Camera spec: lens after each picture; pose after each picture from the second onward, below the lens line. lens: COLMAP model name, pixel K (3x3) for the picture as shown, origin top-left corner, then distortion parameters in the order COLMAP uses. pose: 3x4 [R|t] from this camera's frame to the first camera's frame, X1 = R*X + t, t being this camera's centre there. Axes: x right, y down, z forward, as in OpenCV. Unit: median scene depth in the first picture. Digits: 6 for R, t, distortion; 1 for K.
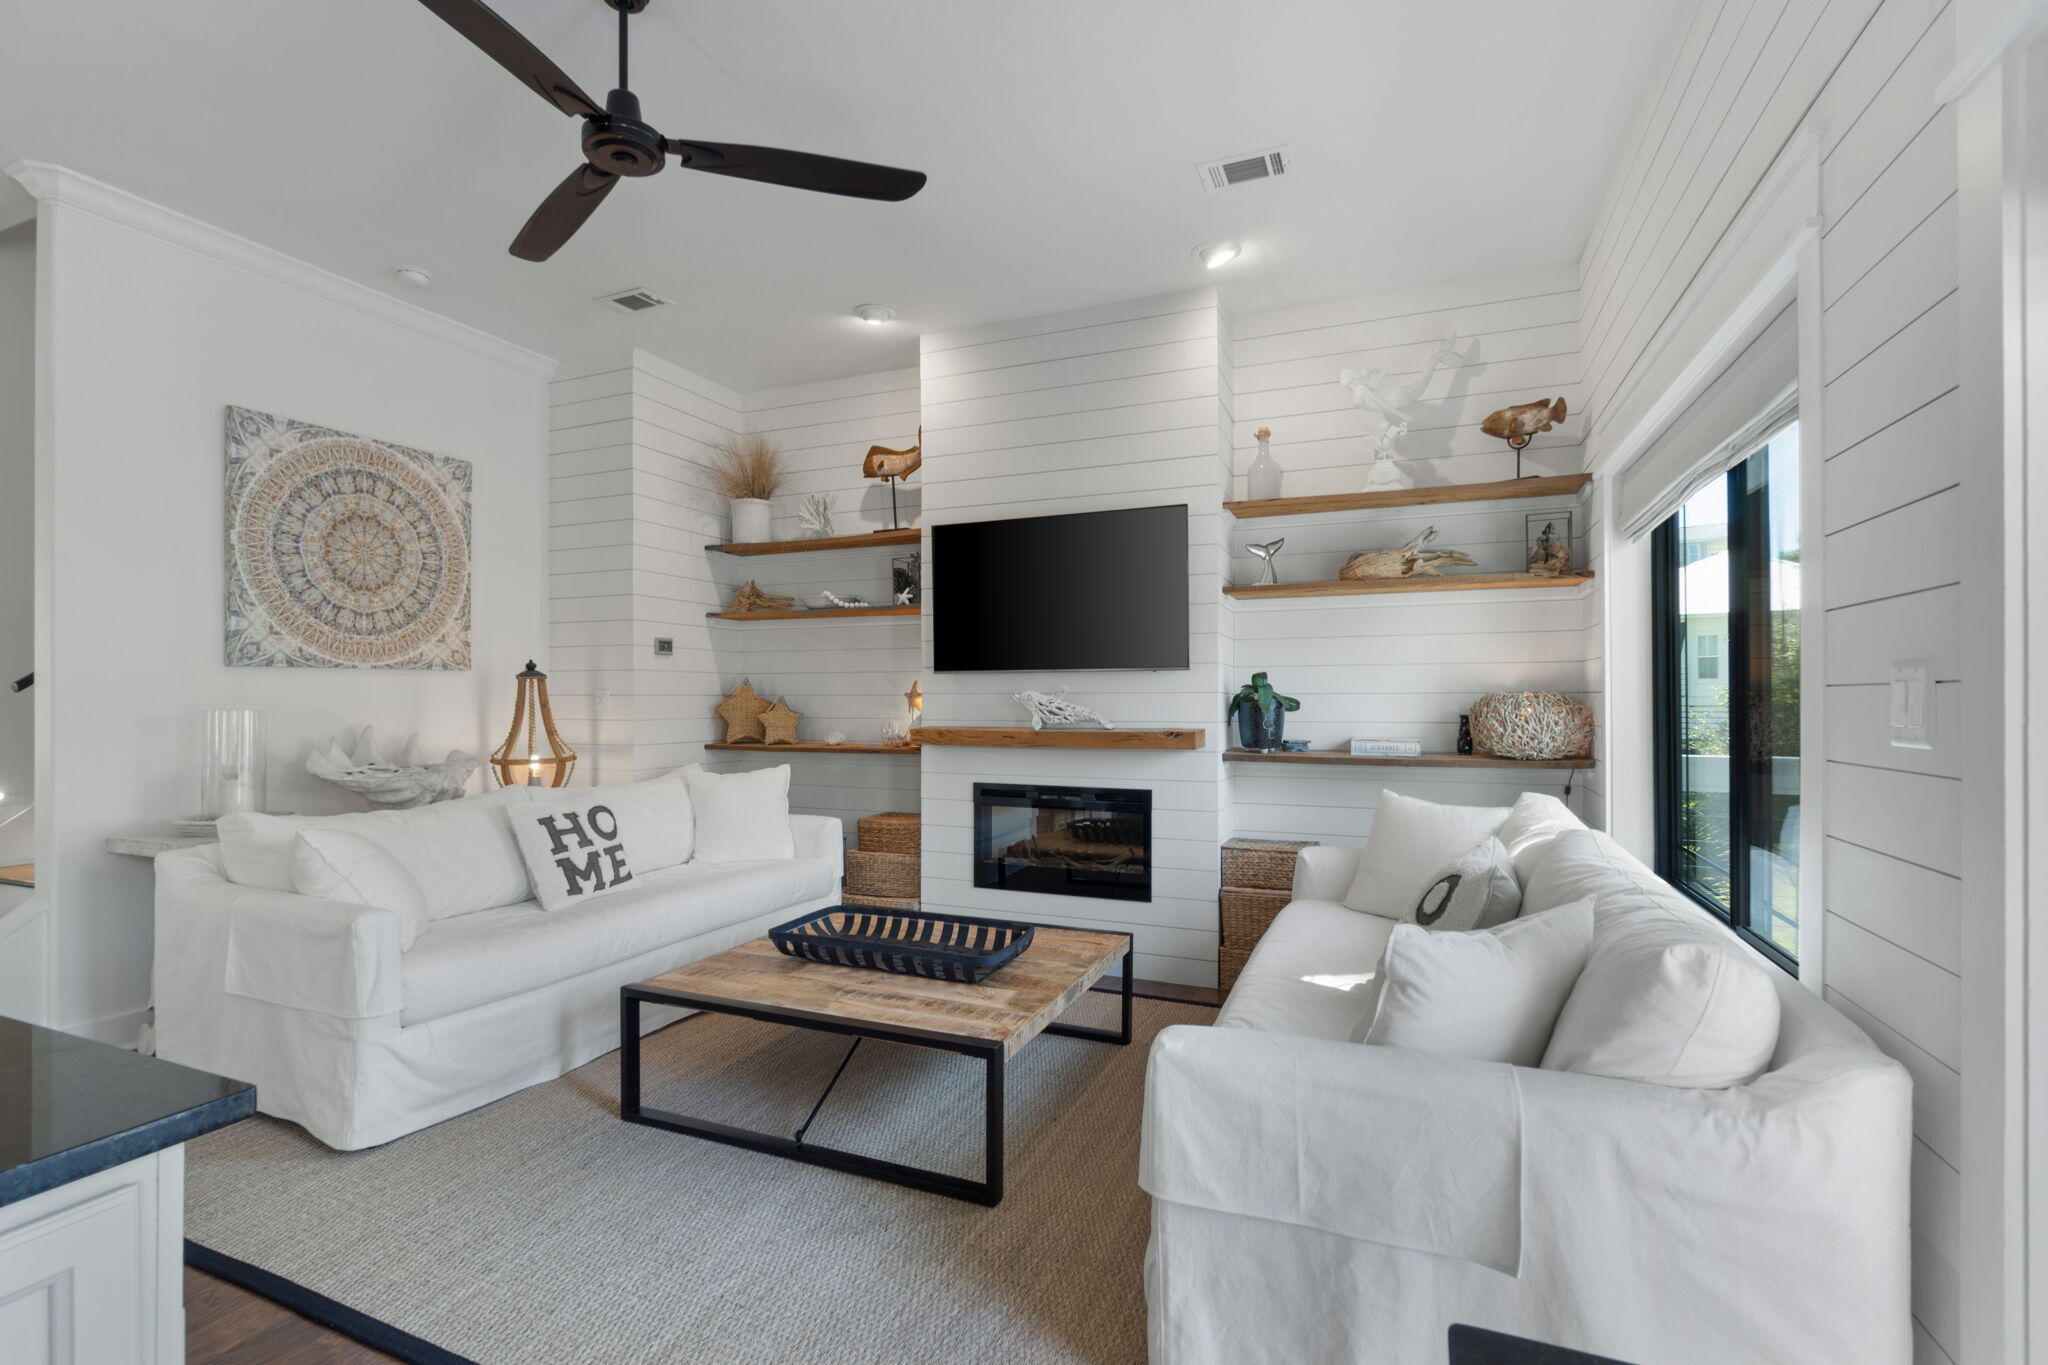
lens RADIAL K [[900.2, 0, 1028.5], [0, 900.2, 694.2], [0, 0, 1]] dist [-0.005803, 0.004014]
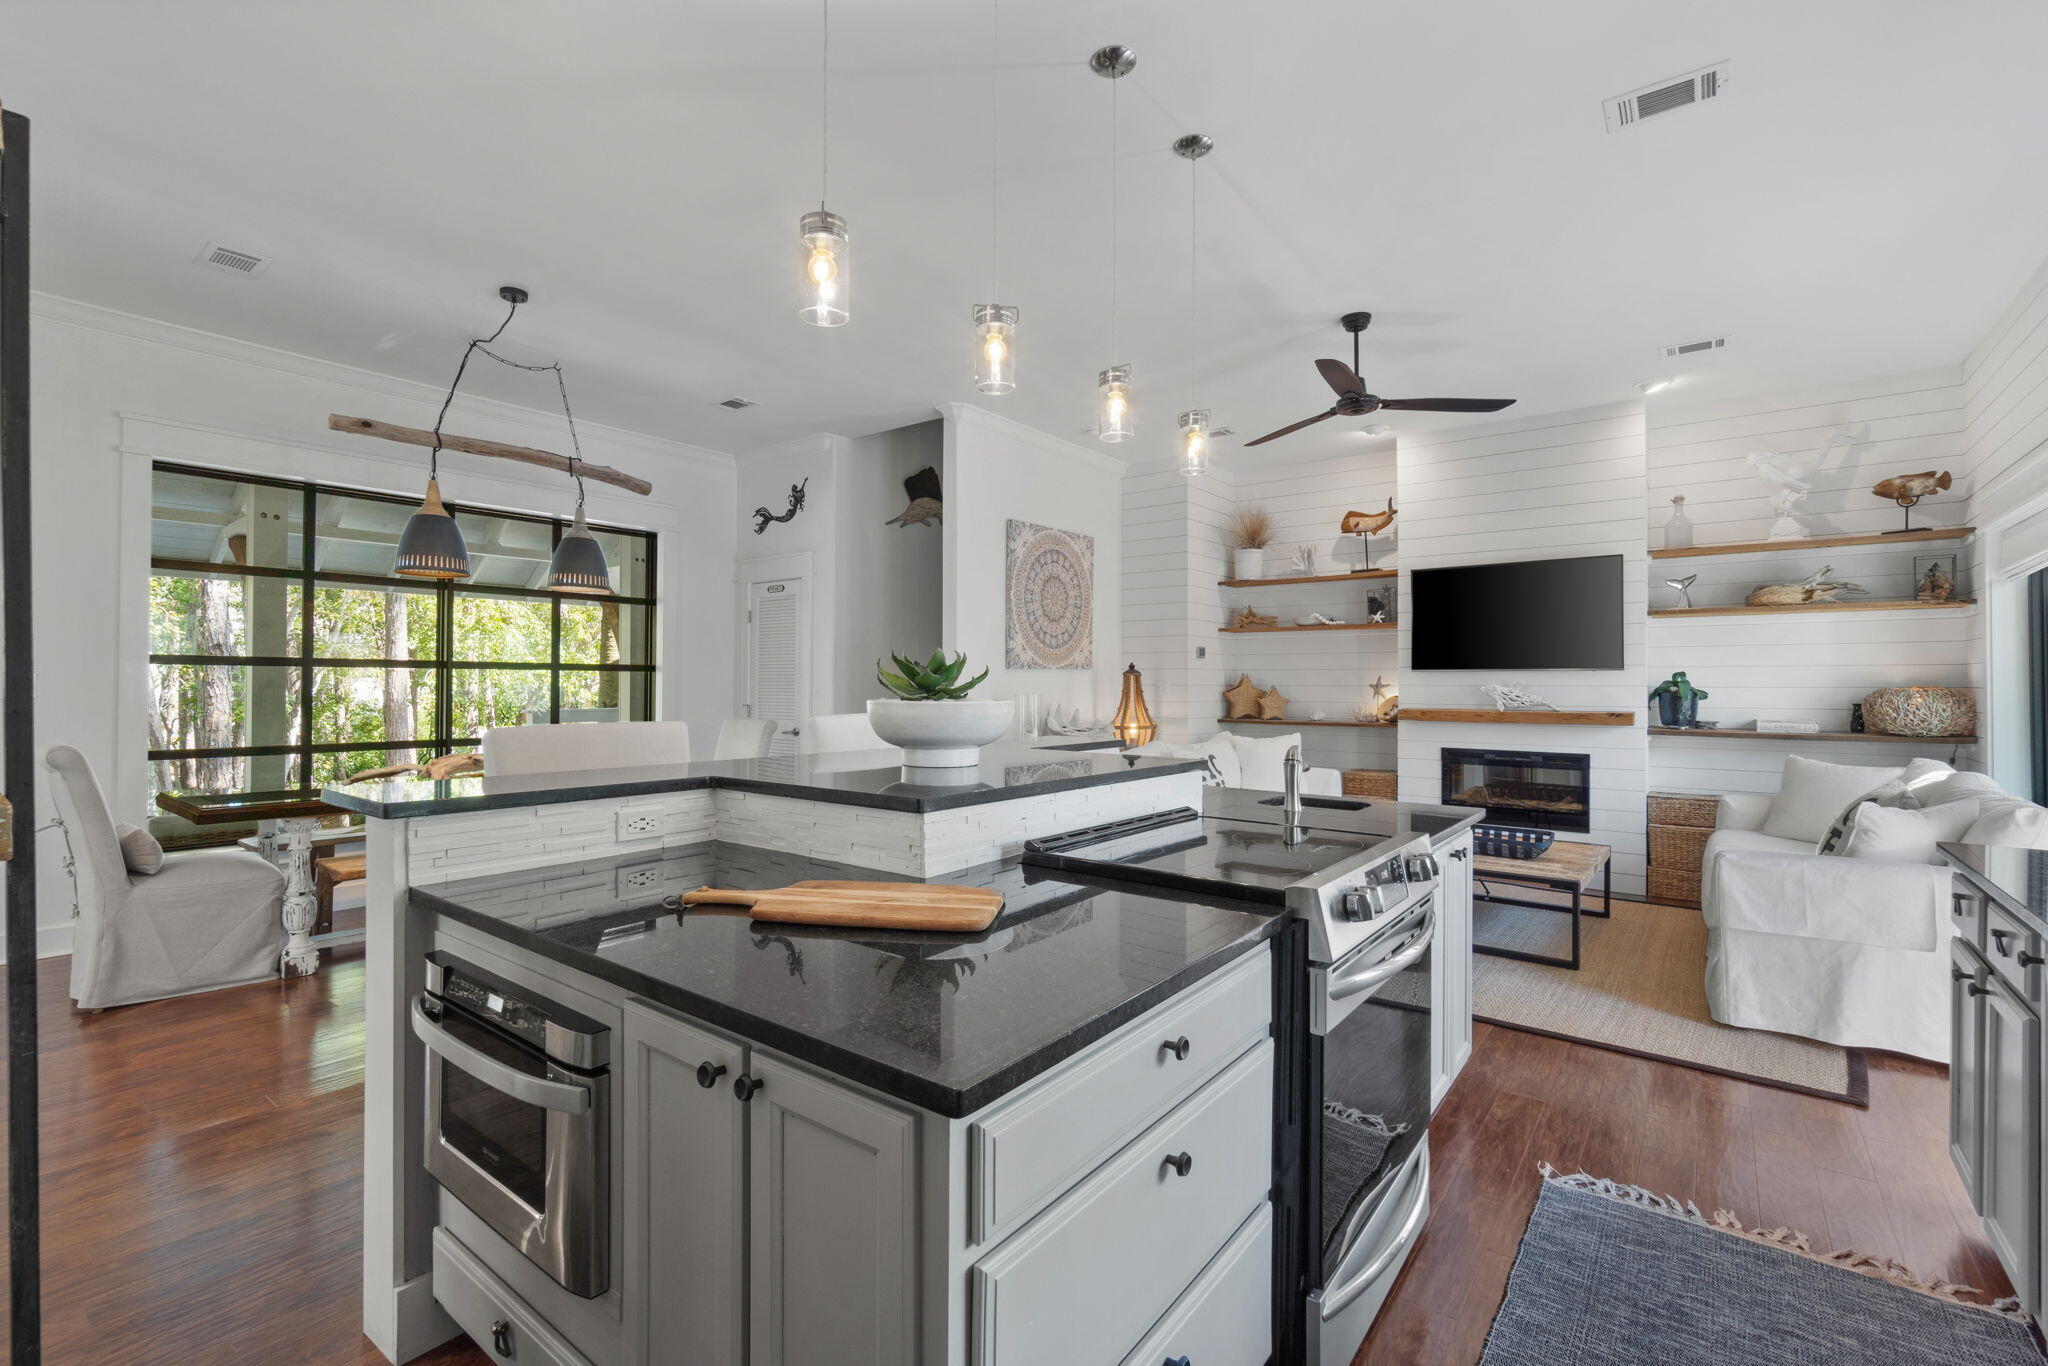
lens RADIAL K [[900.2, 0, 1013.4], [0, 900.2, 675.4], [0, 0, 1]] dist [-0.005803, 0.004014]
pose [[0.966701, 0.001763, -0.255903, -0.387026], [-0.002782, 0.999990, -0.003618, -0.010554], [0.255894, 0.004209, 0.966696, -0.616338]]
